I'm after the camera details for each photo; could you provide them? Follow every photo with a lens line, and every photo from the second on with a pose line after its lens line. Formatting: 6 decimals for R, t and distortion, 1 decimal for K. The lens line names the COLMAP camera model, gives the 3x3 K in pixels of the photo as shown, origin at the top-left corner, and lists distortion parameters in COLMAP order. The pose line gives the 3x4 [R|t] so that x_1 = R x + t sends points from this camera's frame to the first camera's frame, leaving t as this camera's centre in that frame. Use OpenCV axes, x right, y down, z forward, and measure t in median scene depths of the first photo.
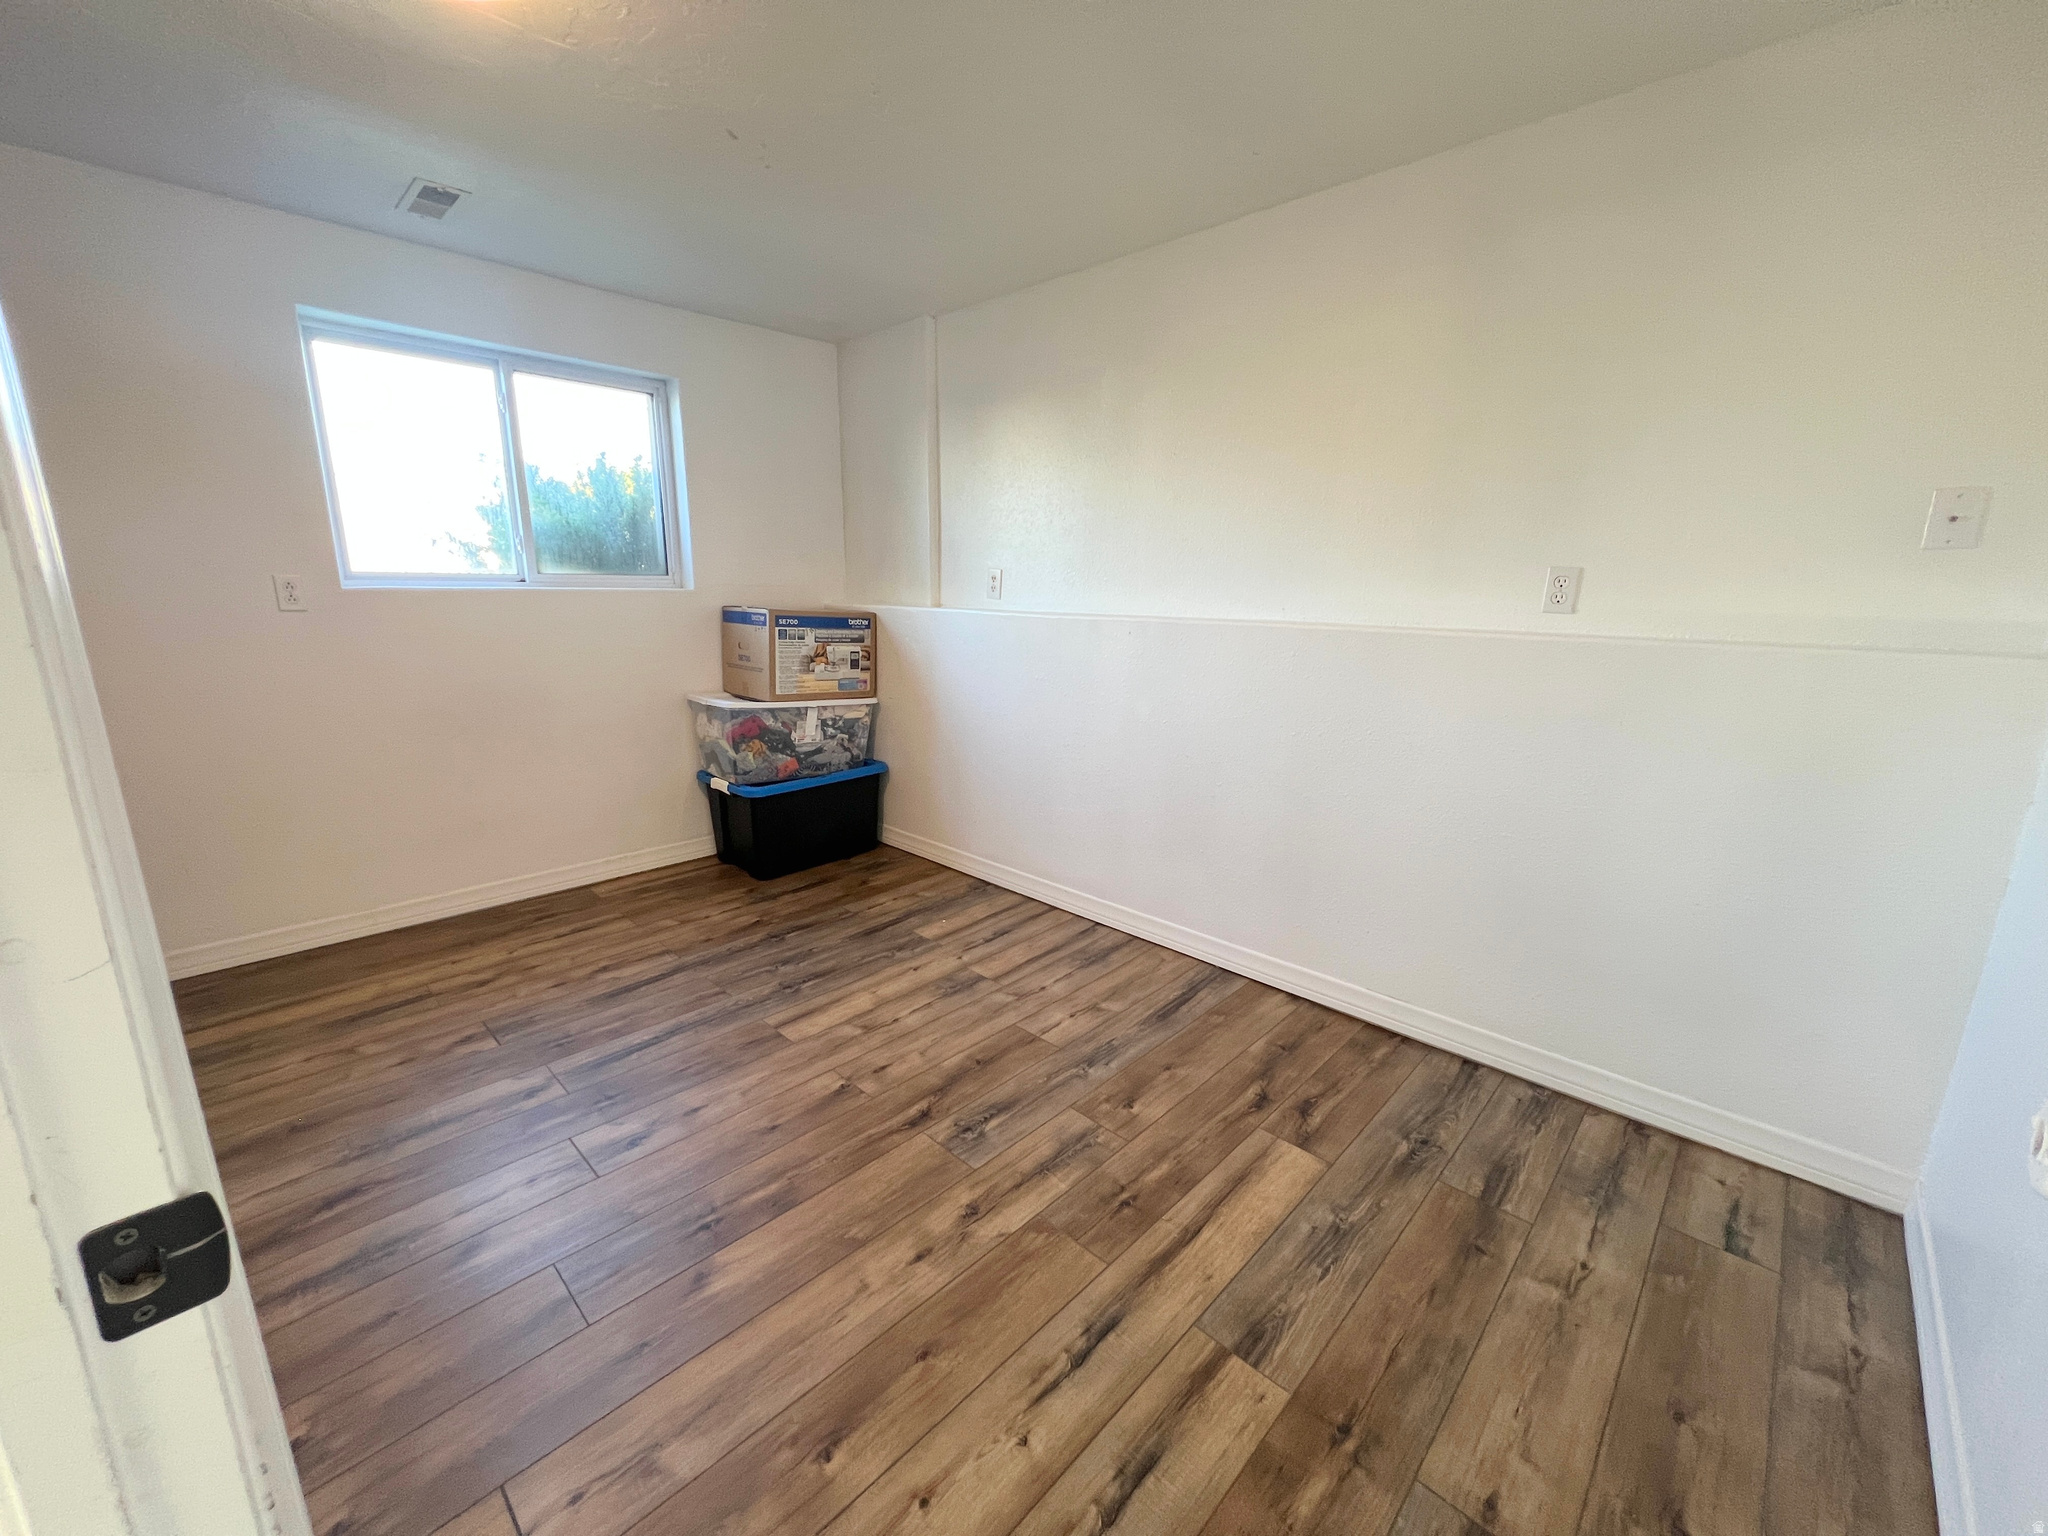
lens RADIAL K [[821.2, 0, 1024.0], [0, 821.2, 768.0], [0, 0, 1]] dist [0.000119, 0.000214]
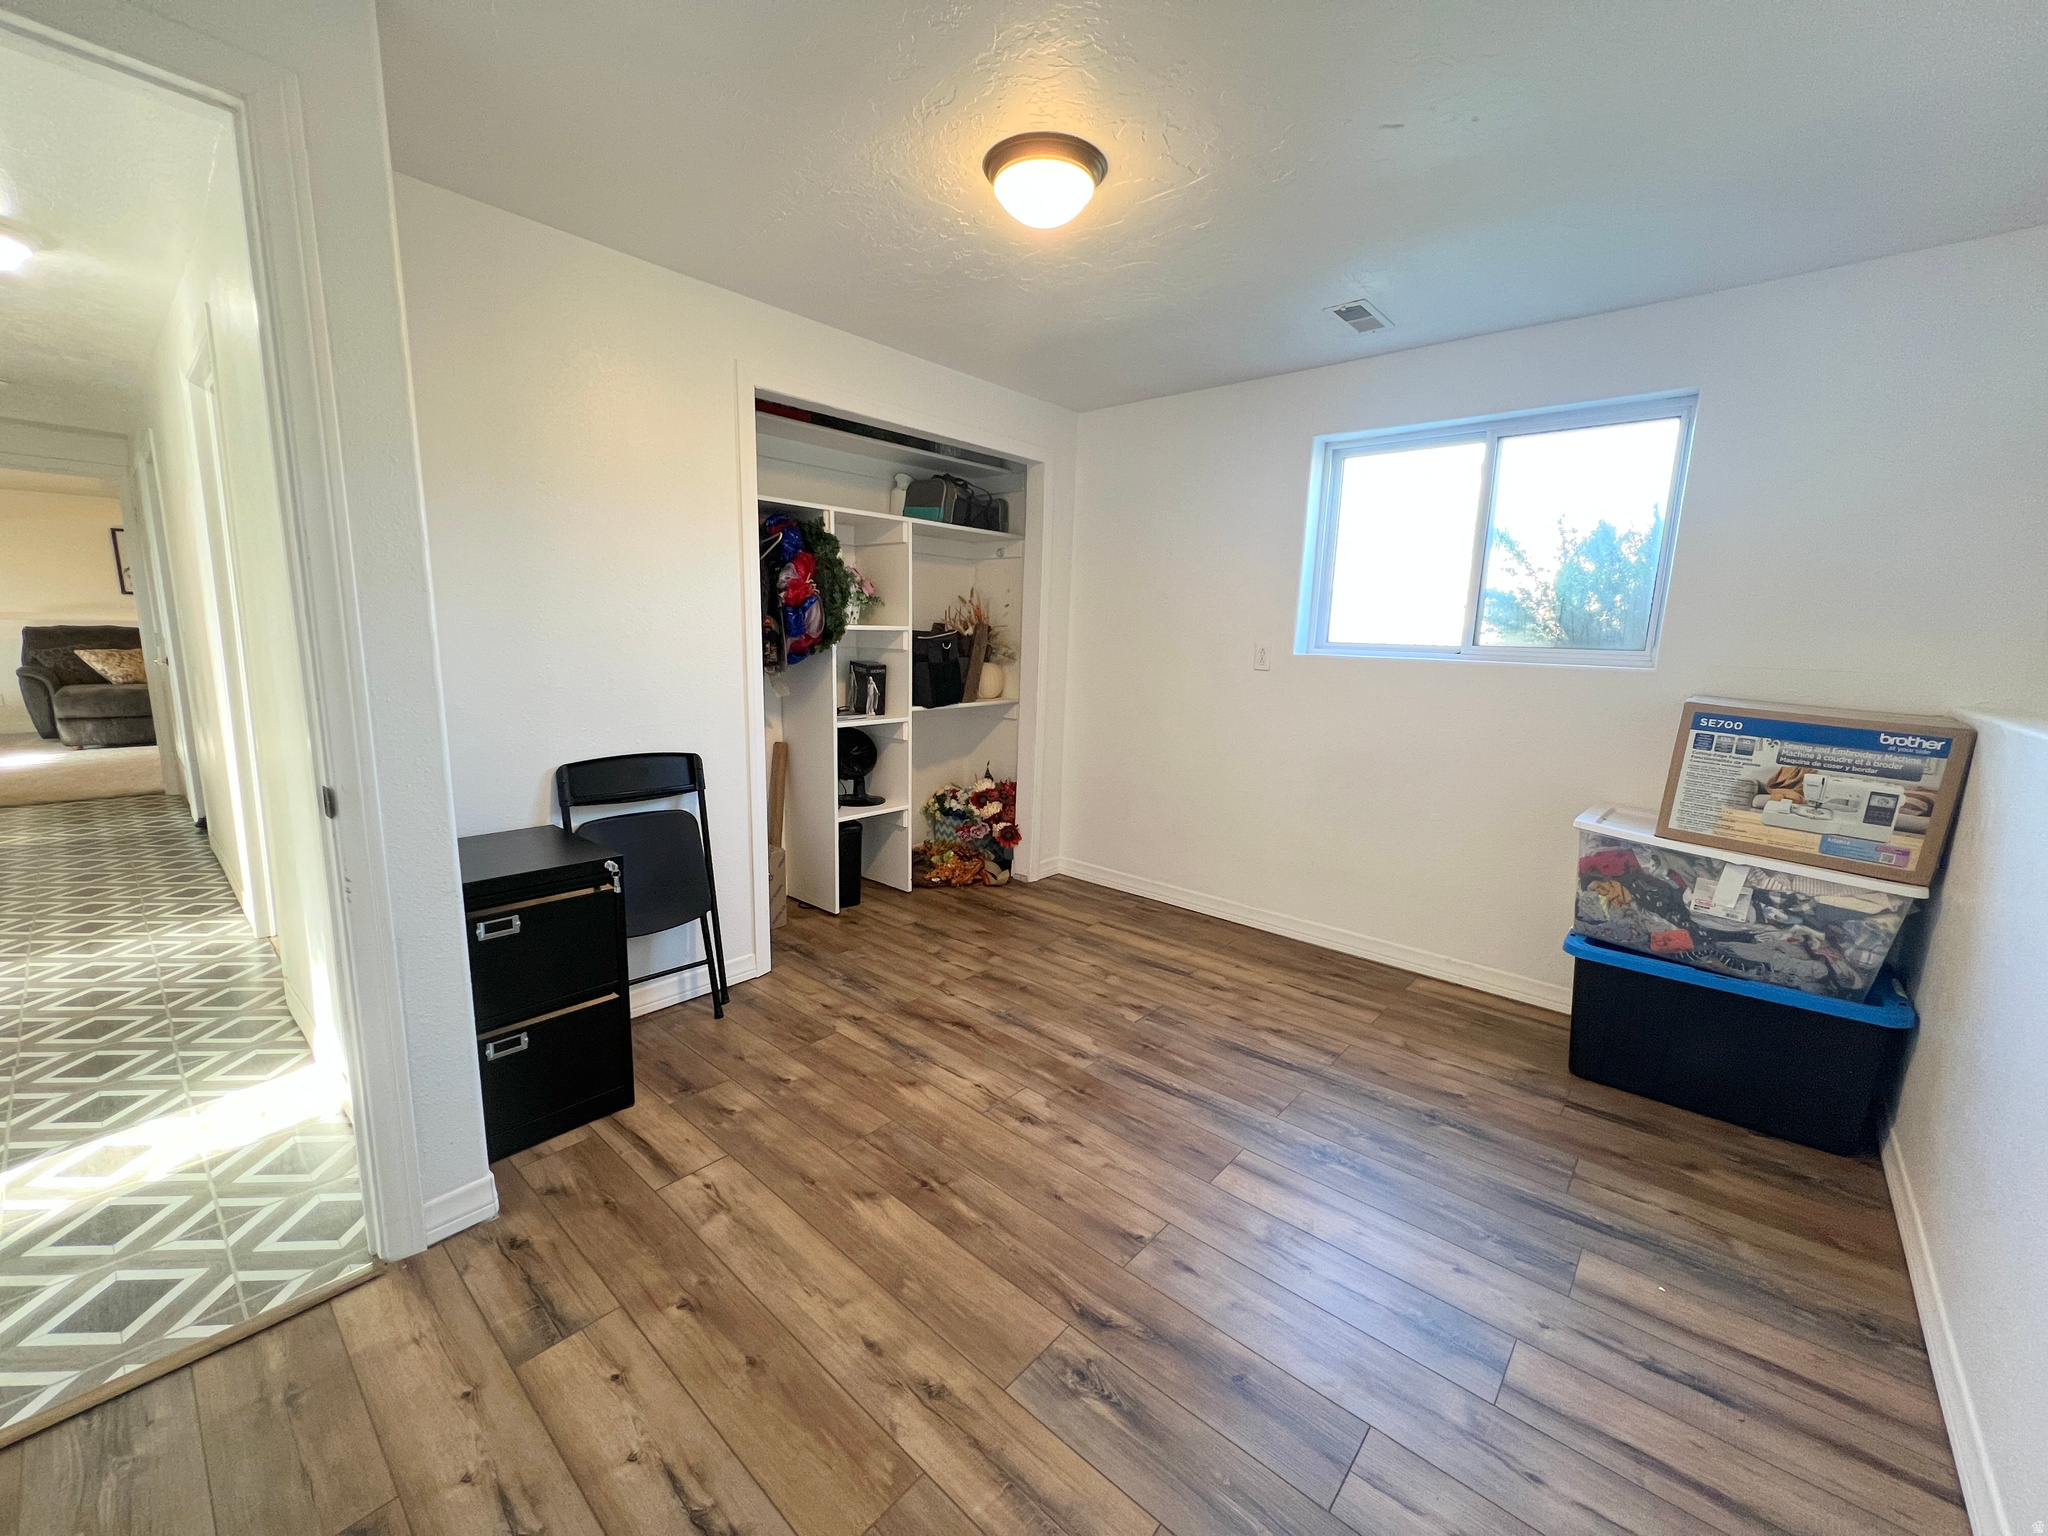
lens RADIAL K [[821.2, 0, 1024.0], [0, 821.2, 768.0], [0, 0, 1]] dist [0.000119, 0.000214]
pose [[0.040677, 0.156780, -0.986796, 0.356906], [-0.244077, 0.959252, 0.142343, -0.112678], [0.968902, 0.235064, 0.077286, 0.469509]]
